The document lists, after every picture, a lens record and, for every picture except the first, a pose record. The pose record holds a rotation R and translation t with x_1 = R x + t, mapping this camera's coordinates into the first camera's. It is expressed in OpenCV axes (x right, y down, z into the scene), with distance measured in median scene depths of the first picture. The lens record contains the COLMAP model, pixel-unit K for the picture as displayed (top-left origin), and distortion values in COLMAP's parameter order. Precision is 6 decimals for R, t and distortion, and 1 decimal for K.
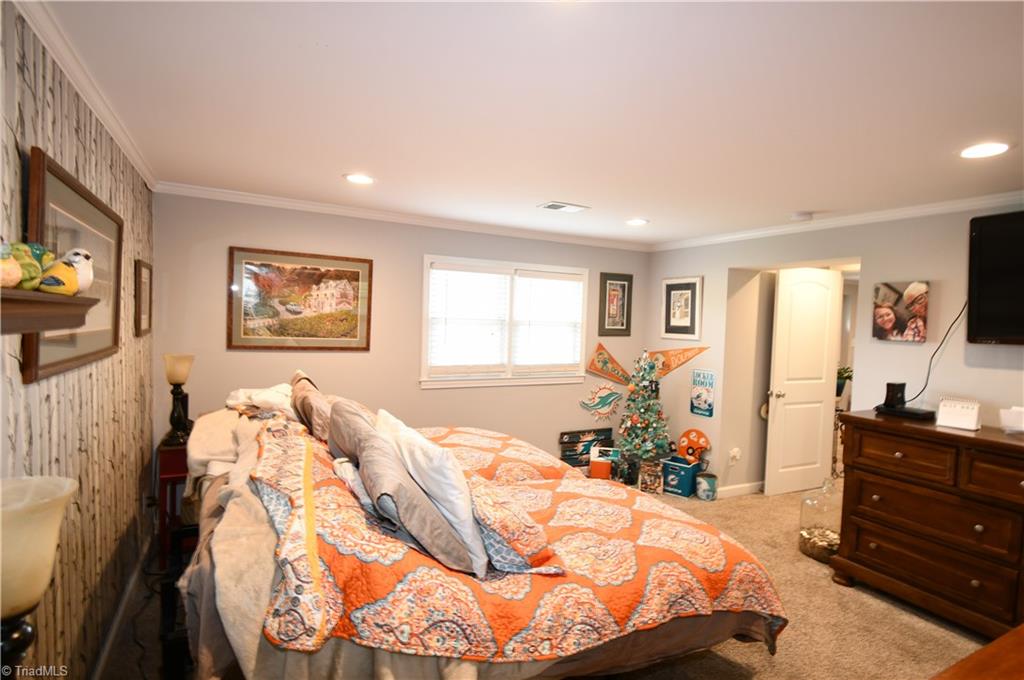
lens RADIAL K [[516.1, 0, 509.9], [0, 516.1, 341.0], [0, 0, 1]] dist [0.006550, 0.001064]
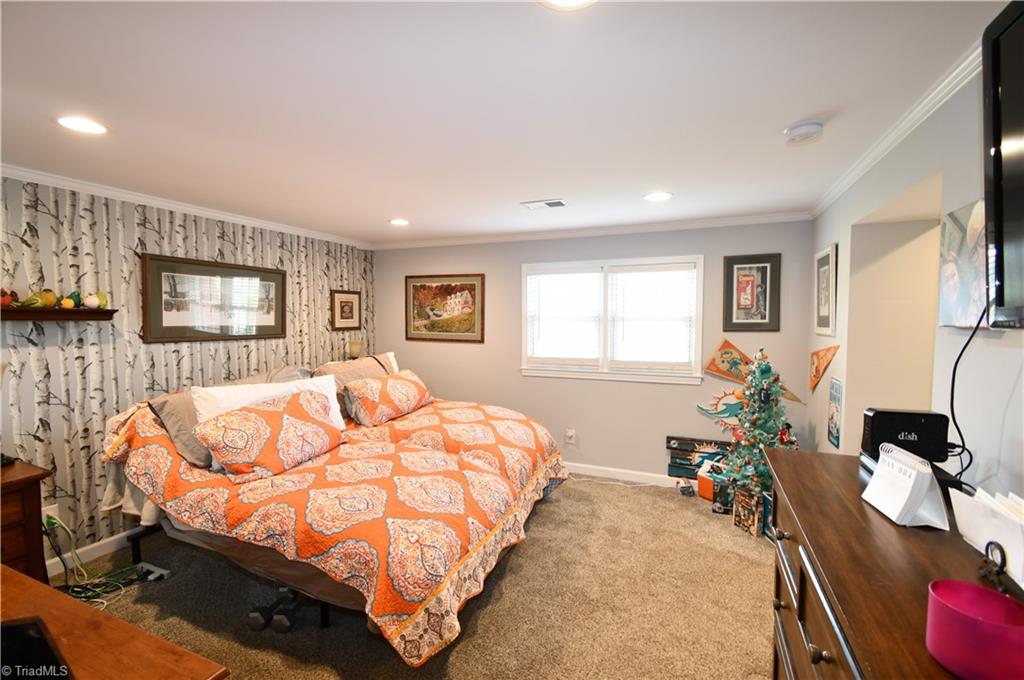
lens RADIAL K [[446.3, 0, 510.0], [0, 446.3, 339.9], [0, 0, 1]] dist [0.004681, 0.000242]
pose [[0.628119, 0.005489, -0.778098, 0.623974], [-0.015055, 0.999874, -0.005099, 0.015464], [0.777971, 0.014917, 0.628123, 0.318821]]
